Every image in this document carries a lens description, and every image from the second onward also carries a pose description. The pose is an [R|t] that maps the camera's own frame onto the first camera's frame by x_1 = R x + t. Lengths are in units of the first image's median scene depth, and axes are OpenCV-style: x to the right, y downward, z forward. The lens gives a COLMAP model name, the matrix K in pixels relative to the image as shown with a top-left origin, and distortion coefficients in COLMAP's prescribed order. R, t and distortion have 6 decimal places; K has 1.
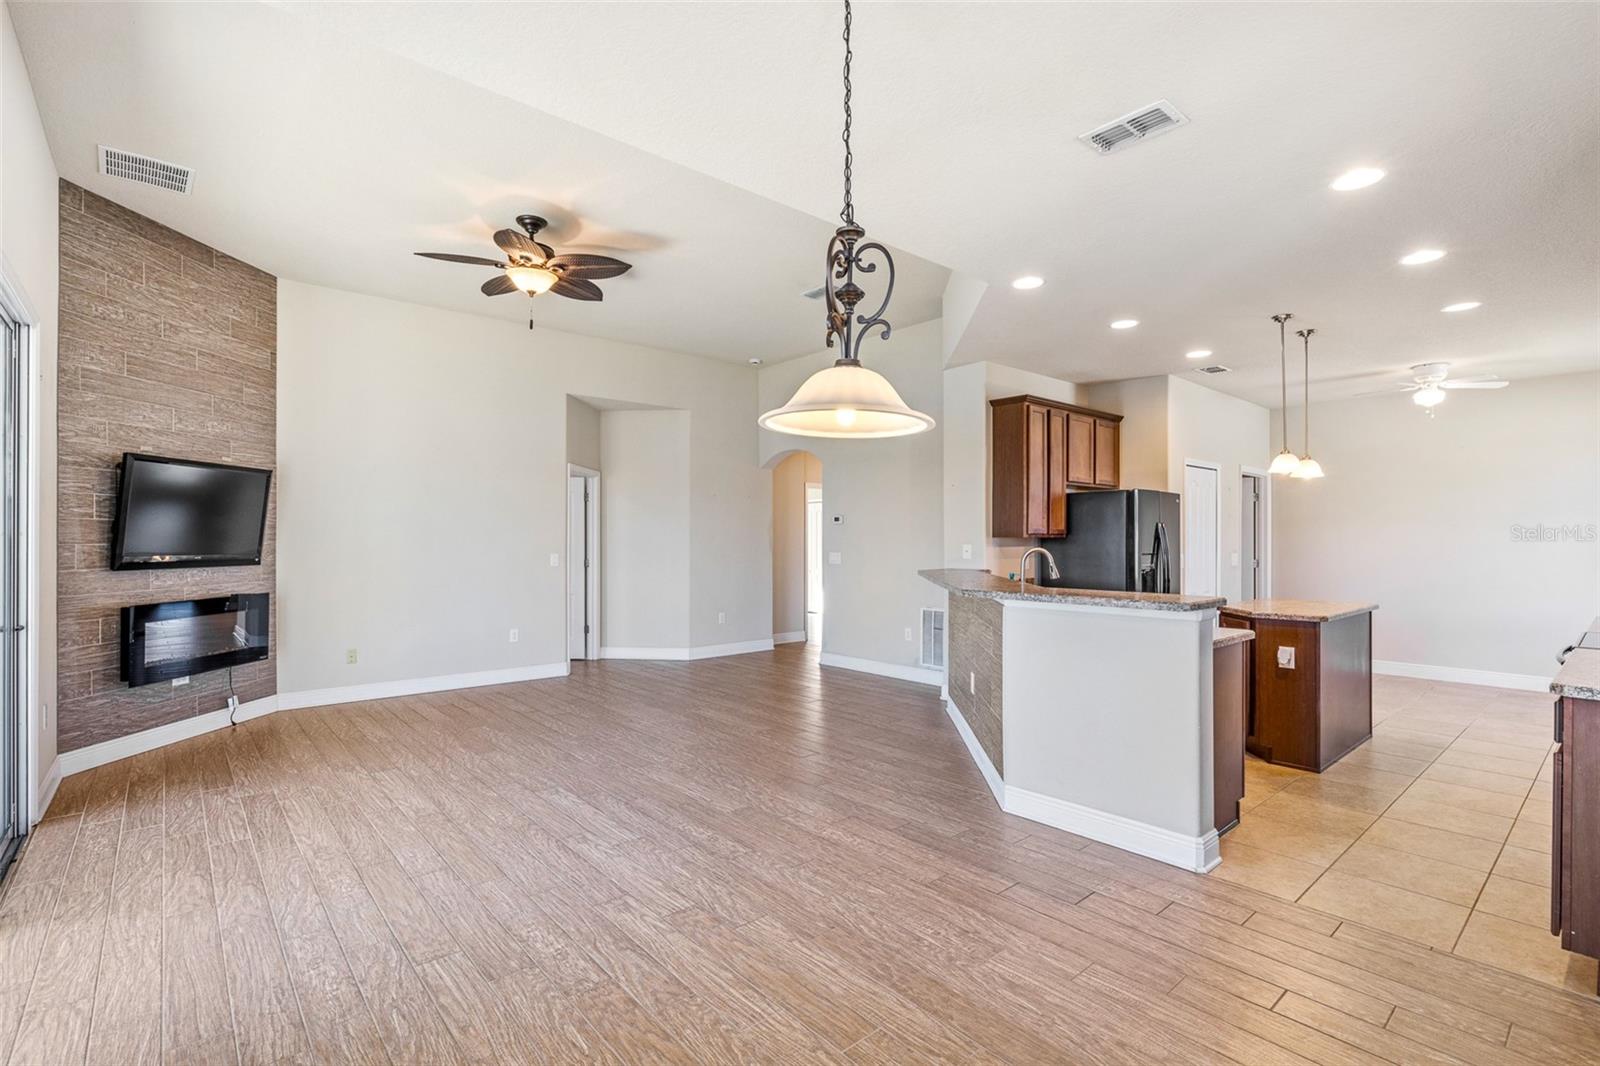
lens RADIAL K [[738.0, 0, 789.0], [0, 738.0, 536.9], [0, 0, 1]] dist [-0.012459, 0.001763]
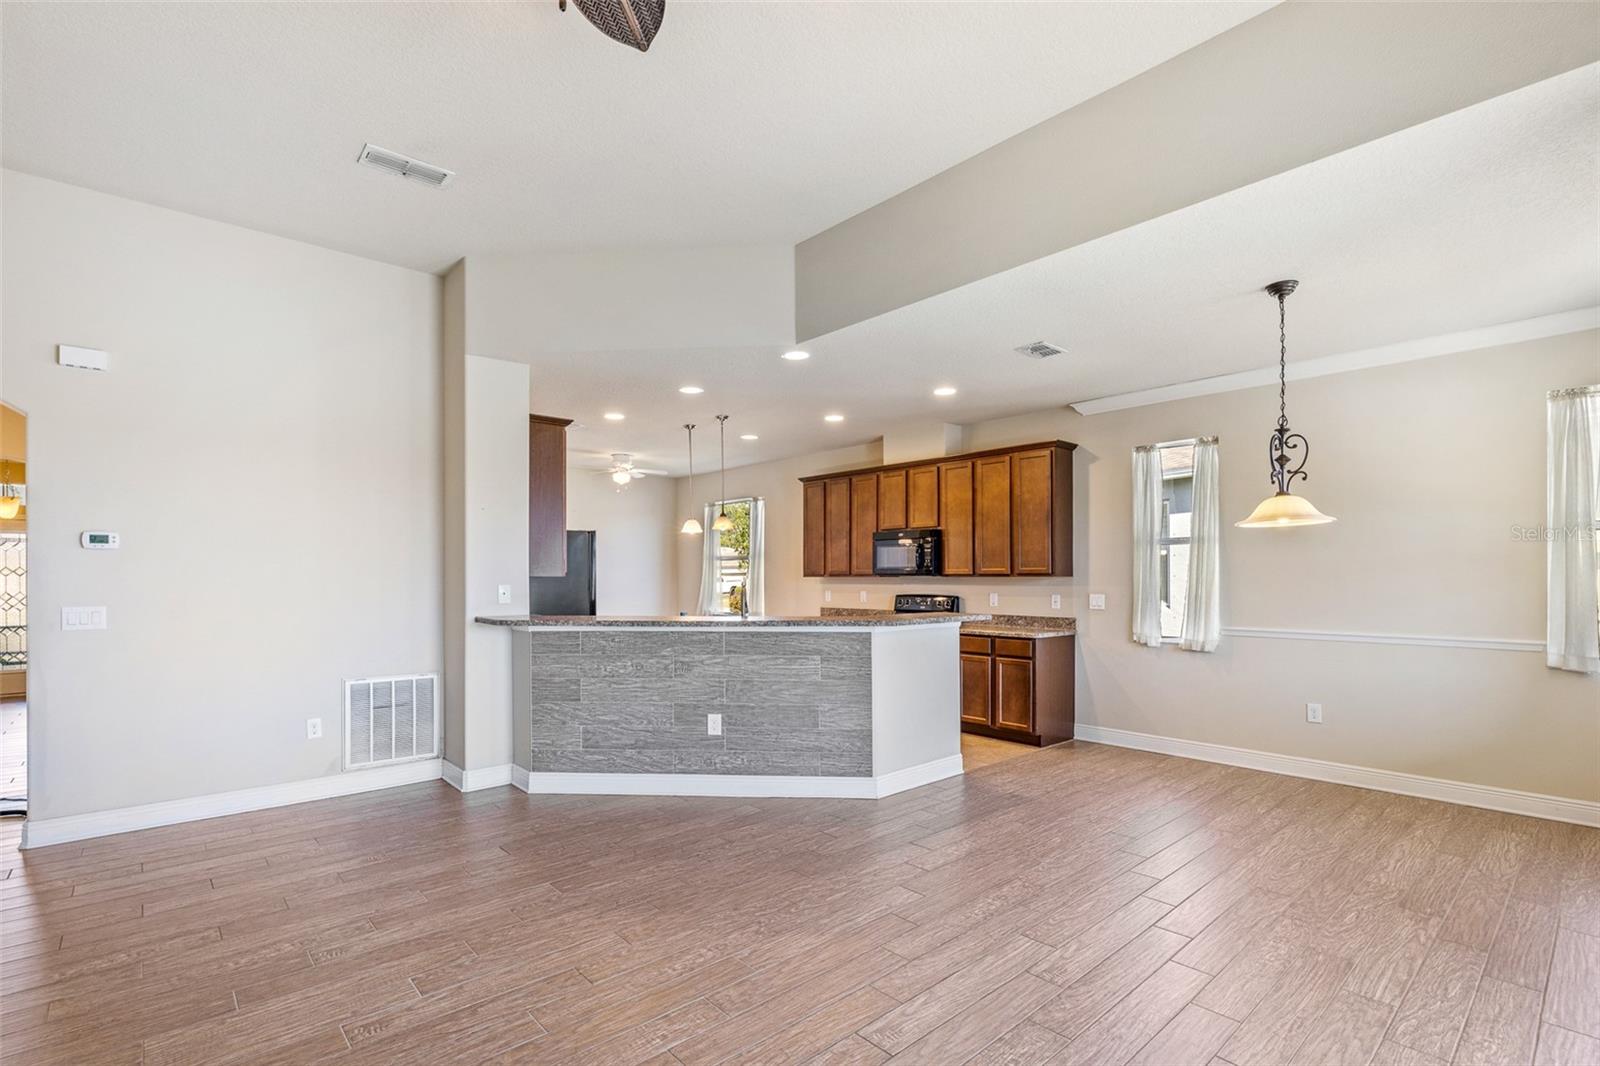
lens RADIAL K [[745.6, 0, 789.2], [0, 745.6, 570.6], [0, 0, 1]] dist [-0.012967, 0.000962]
pose [[-0.019050, 0.009627, 0.999772, -0.637072], [-0.000759, 0.999953, -0.009643, 0.002090], [-0.999818, -0.000943, -0.019042, 0.783515]]
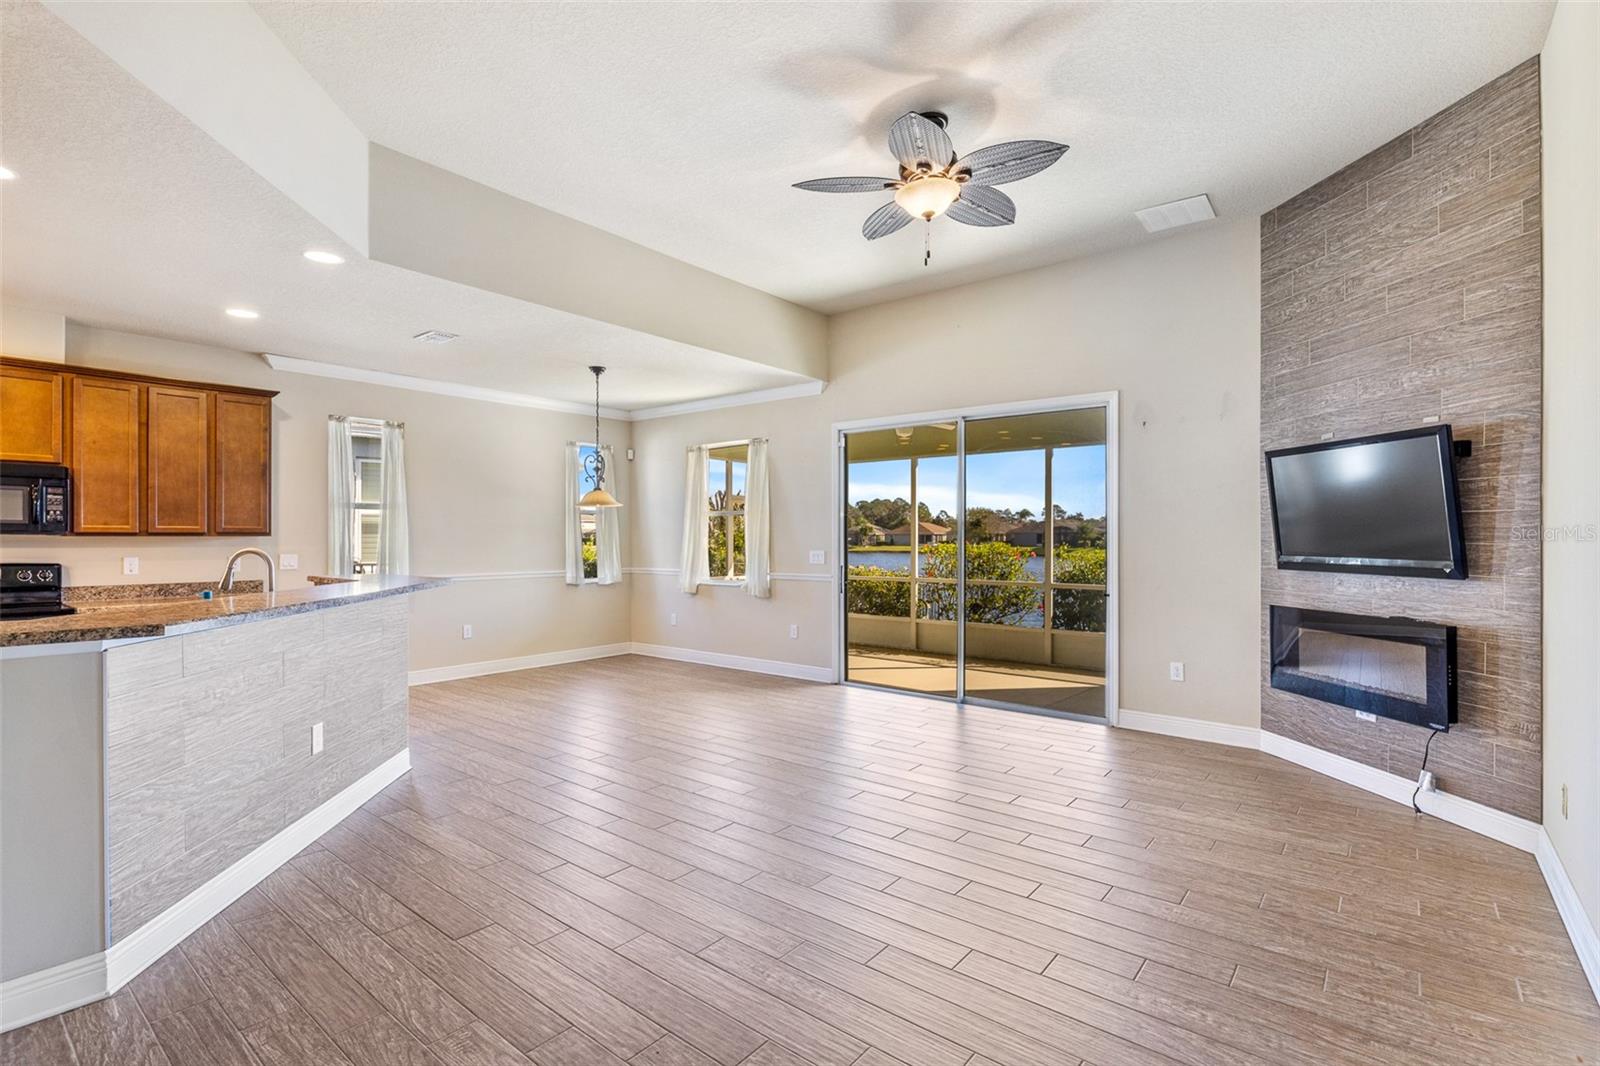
lens RADIAL K [[745.6, 0, 794.5], [0, 745.6, 539.8], [0, 0, 1]] dist [-0.012967, 0.000962]
pose [[-0.982461, -0.000087, -0.186467, -0.061753], [-0.000182, 1.000000, 0.000495, 0.004556], [0.186466, 0.000520, -0.982461, 1.525792]]
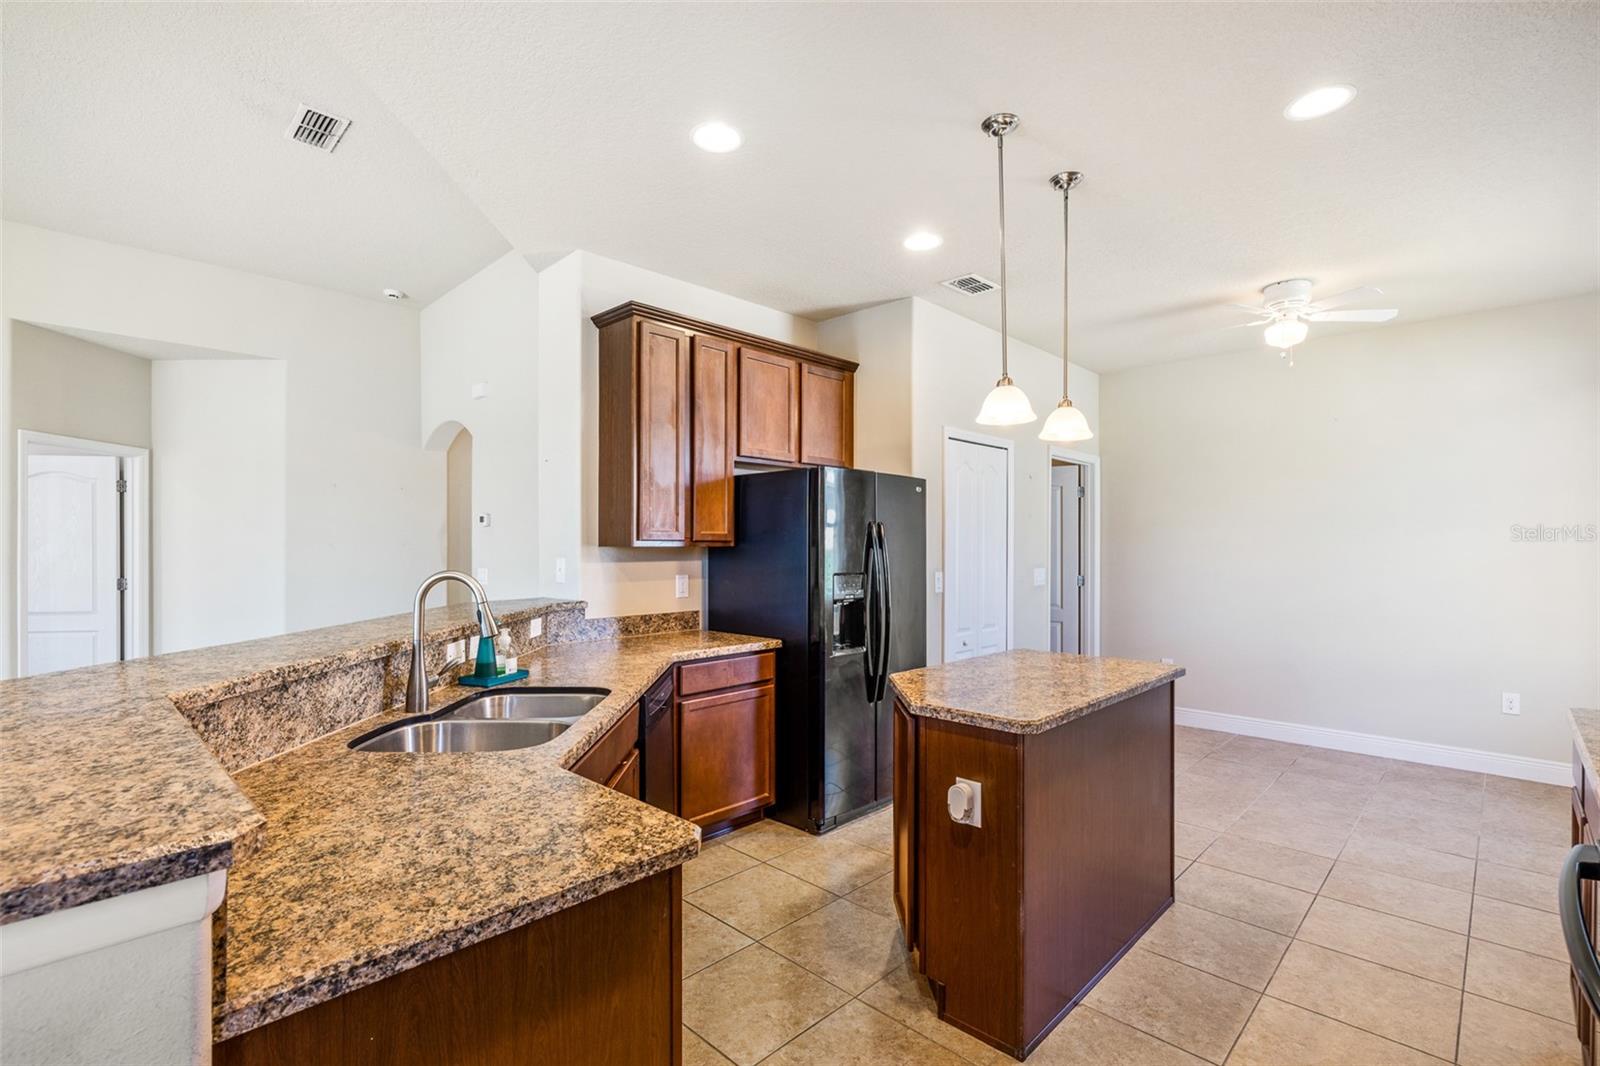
lens RADIAL K [[738.0, 0, 787.9], [0, 738.0, 546.4], [0, 0, 1]] dist [-0.012459, 0.001763]
pose [[0.995887, 0.000251, 0.090600, 0.408564], [-0.000466, 0.999997, 0.002349, -0.000856], [-0.090599, -0.002381, 0.995885, 0.423965]]
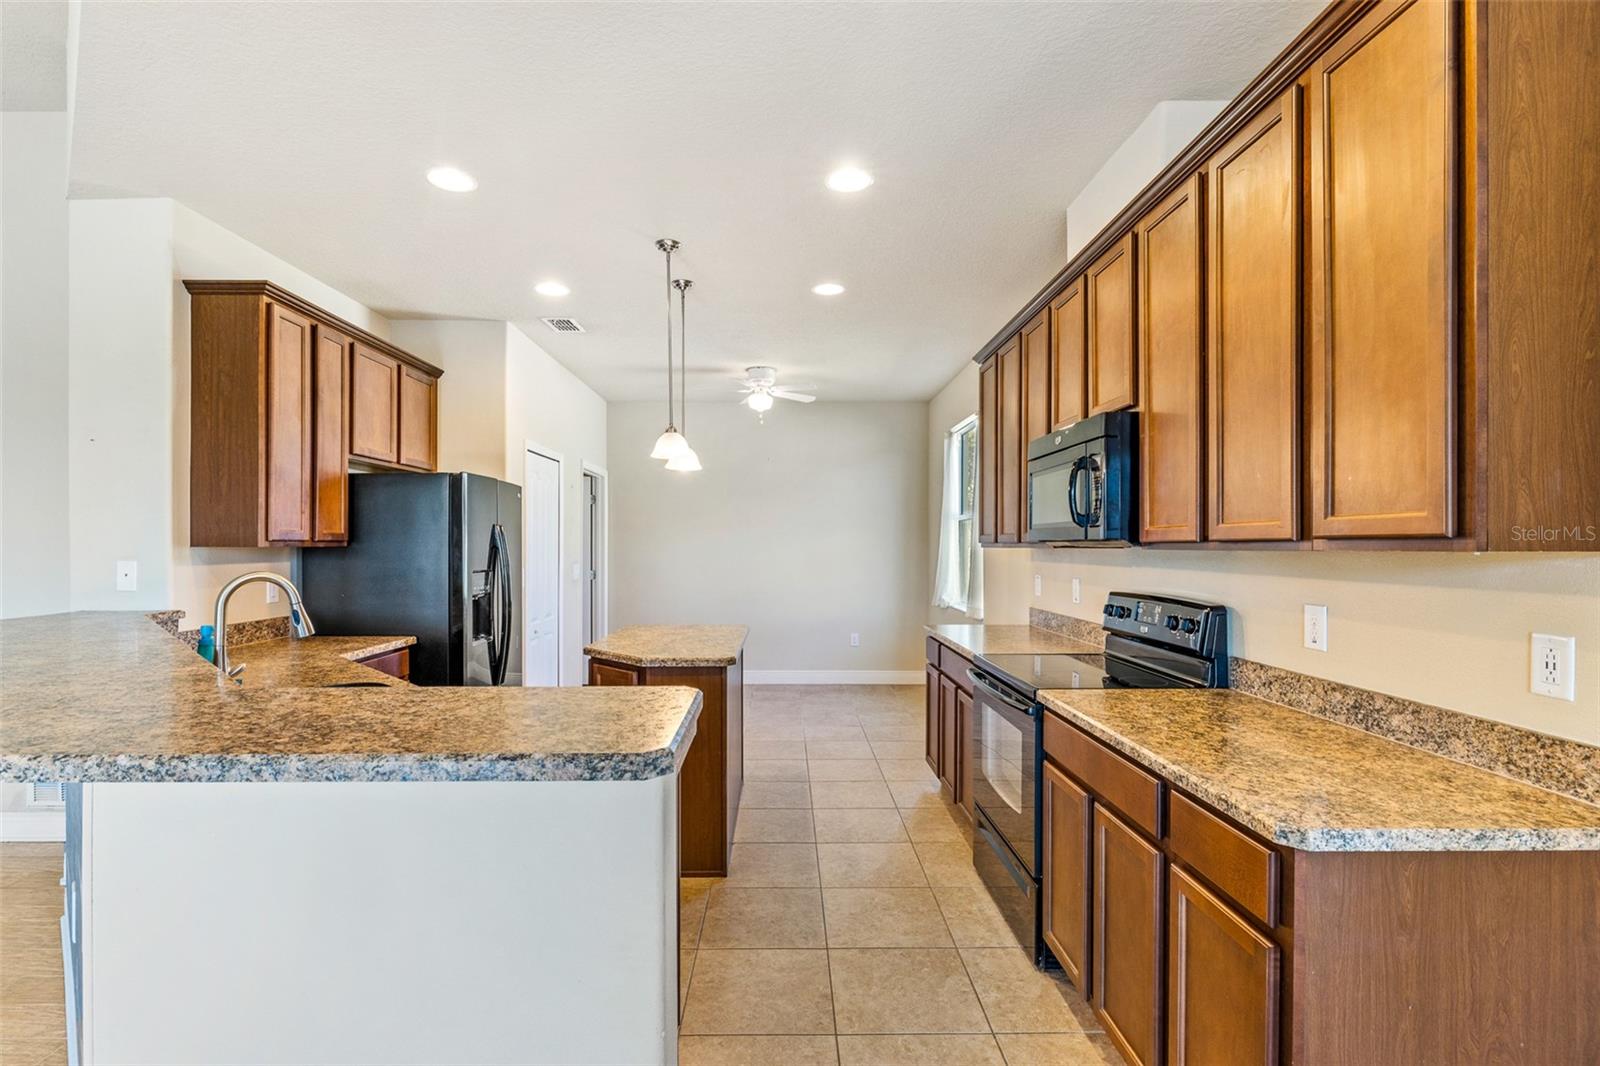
lens RADIAL K [[738.0, 0, 799.1], [0, 738.0, 545.2], [0, 0, 1]] dist [-0.012459, 0.001763]
pose [[0.632094, -0.000627, 0.774892, 0.160835], [-0.002161, 0.999994, 0.002572, -0.002938], [-0.774889, -0.003300, 0.632089, 0.374274]]
